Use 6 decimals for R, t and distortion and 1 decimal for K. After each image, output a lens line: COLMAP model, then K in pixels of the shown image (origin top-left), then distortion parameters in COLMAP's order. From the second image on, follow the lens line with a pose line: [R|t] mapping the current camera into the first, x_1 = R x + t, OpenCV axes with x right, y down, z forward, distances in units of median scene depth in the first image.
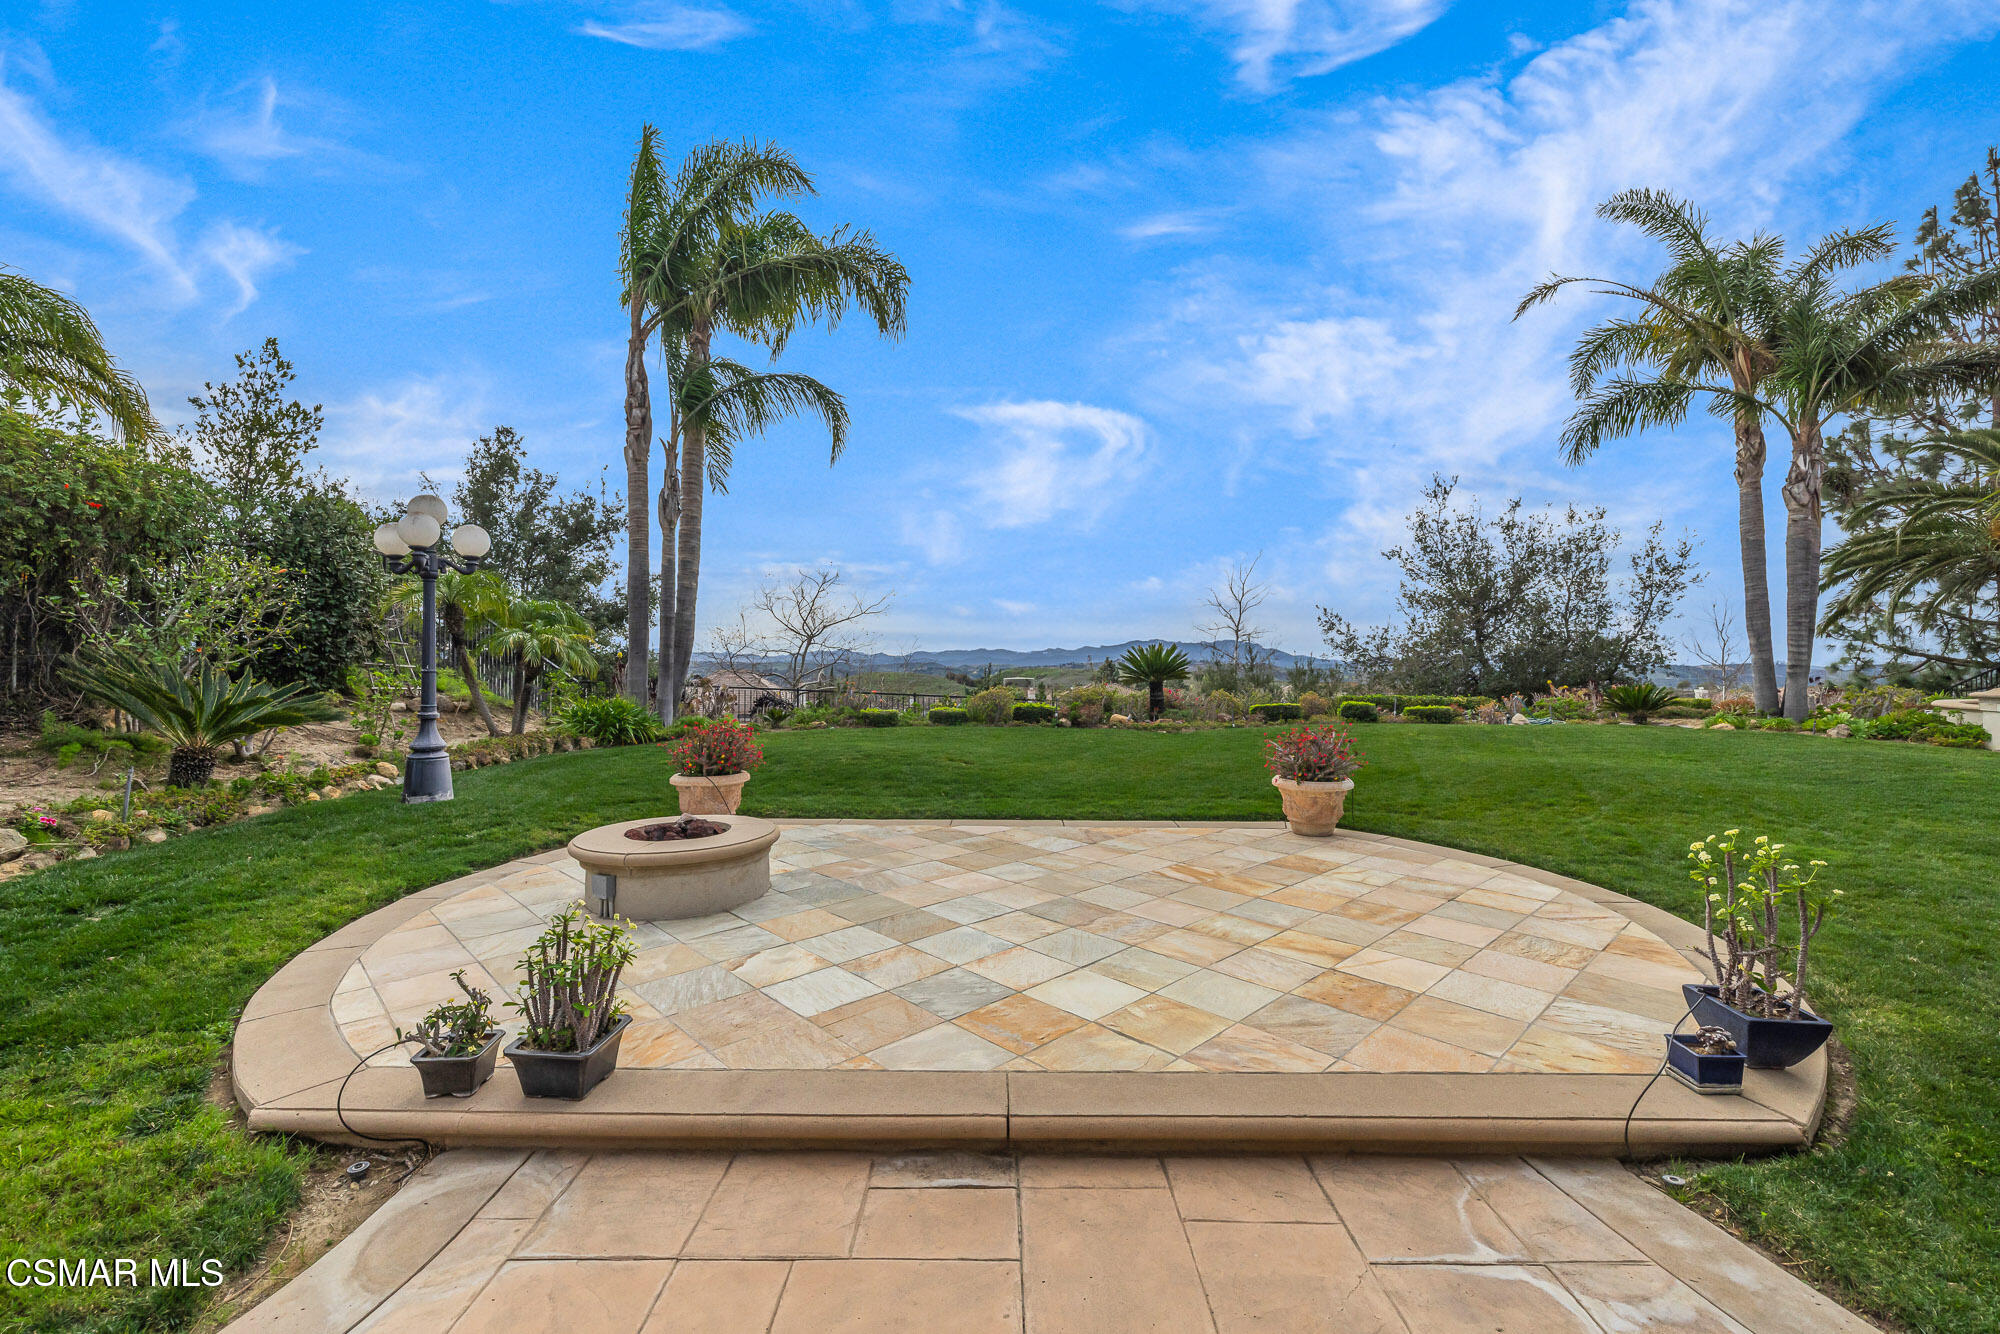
lens RADIAL K [[839.3, 0, 999.1], [0, 839.3, 663.7], [0, 0, 1]] dist [-0.001102, 0.000283]
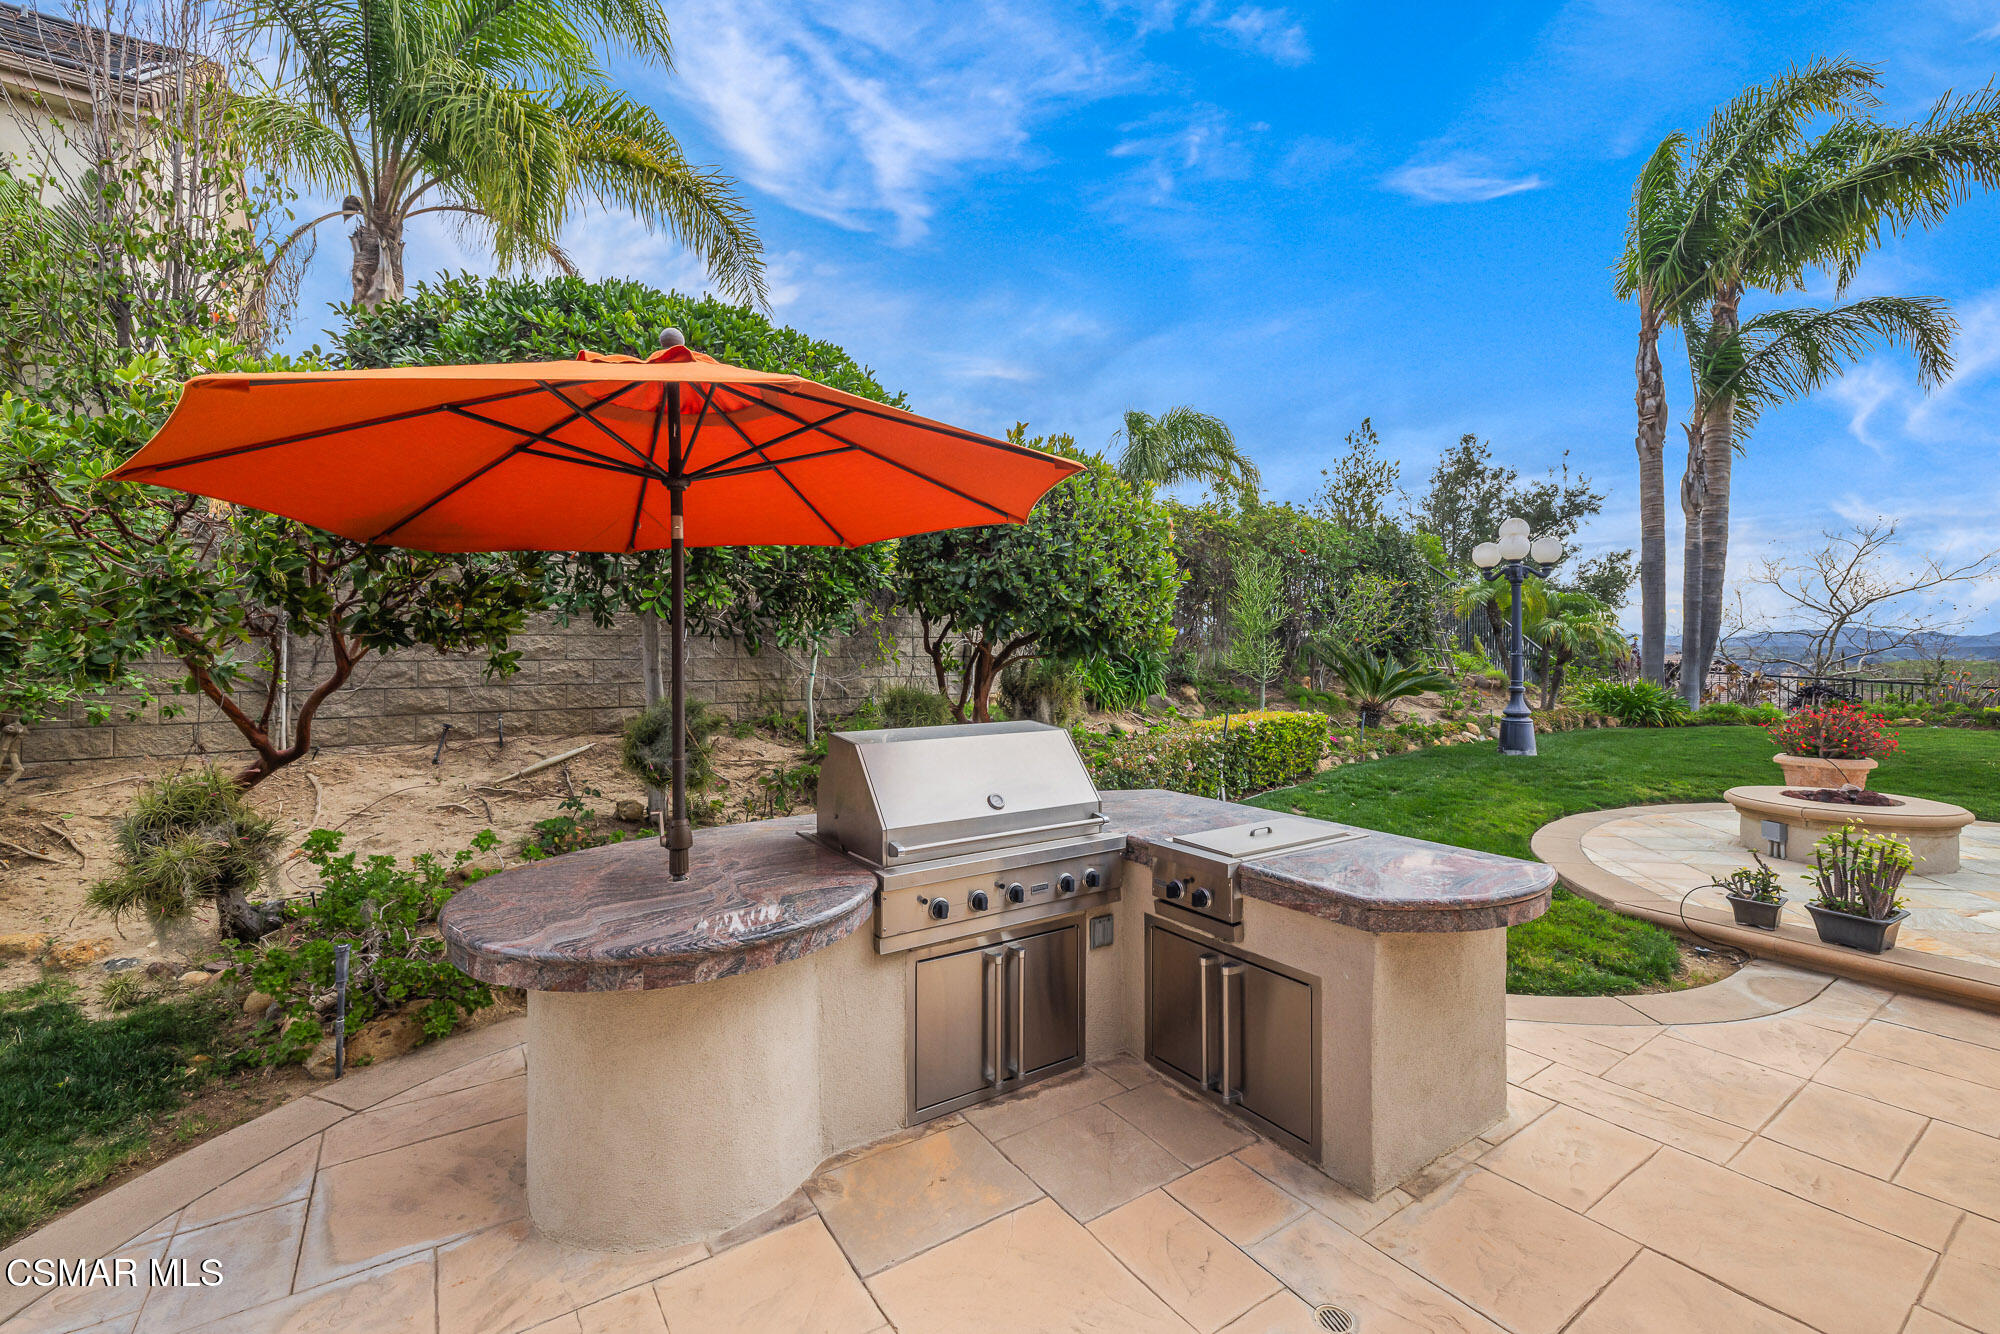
lens RADIAL K [[843.8, 0, 988.7], [0, 843.8, 638.8], [0, 0, 1]] dist [0.004161, 0.000568]
pose [[0.559177, -0.008904, -0.829000, -0.031819], [0.000461, 0.999946, -0.010430, -0.001393], [0.829048, 0.005450, 0.559151, -0.244184]]
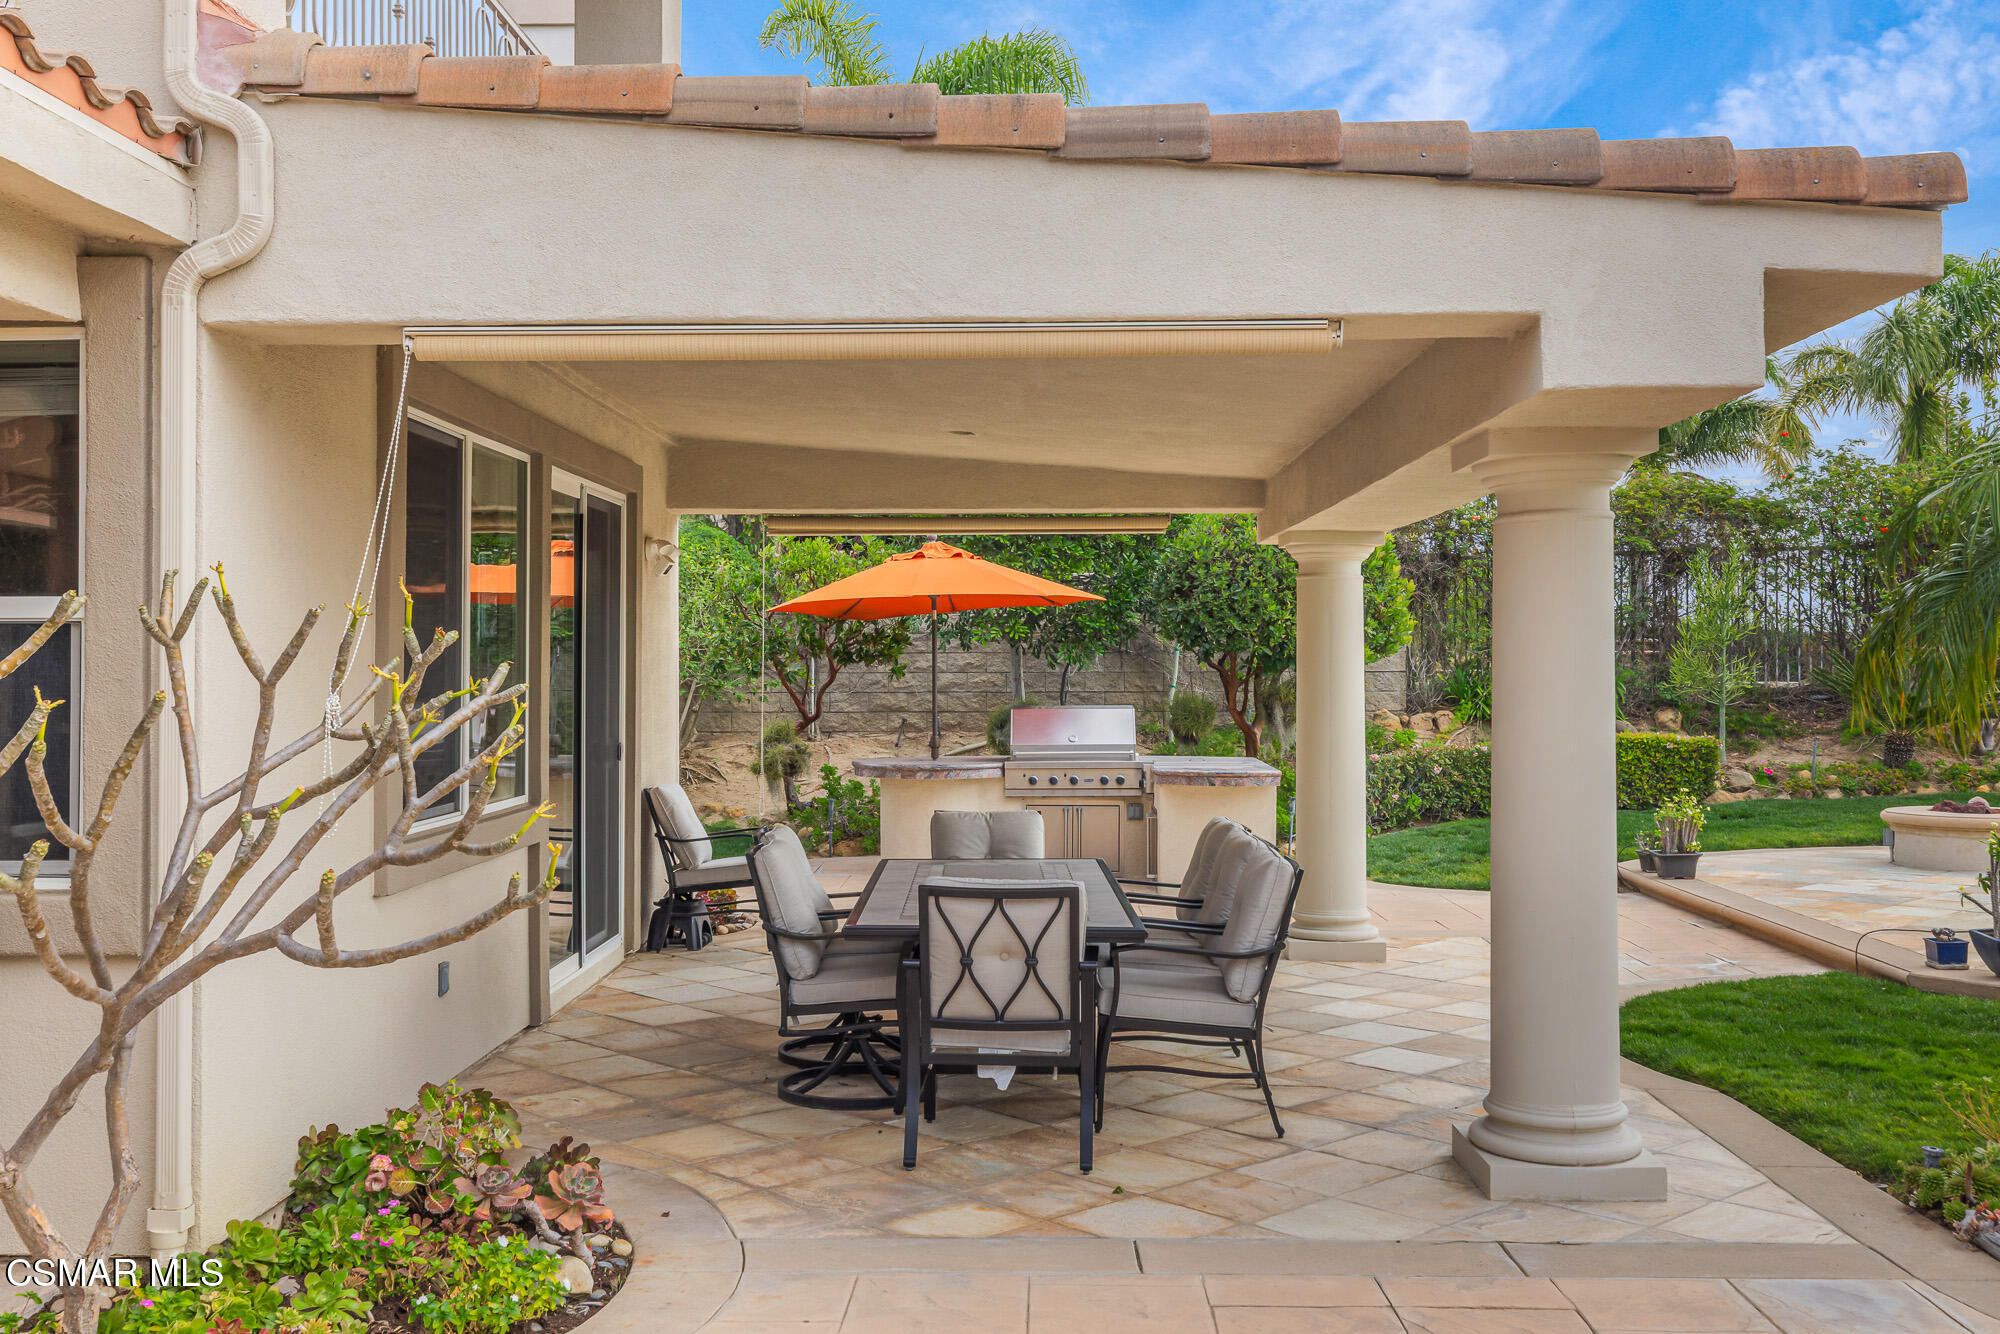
lens RADIAL K [[2019.7, 0, 999.3], [0, 2019.7, 666.3], [0, 0, 1]] dist [-0.000370, 0.000419]
pose [[-0.014362, 0.004965, -0.999885, 1.024454], [0.001472, 0.999987, 0.004944, -0.006825], [0.999896, -0.001401, -0.014369, -0.127513]]
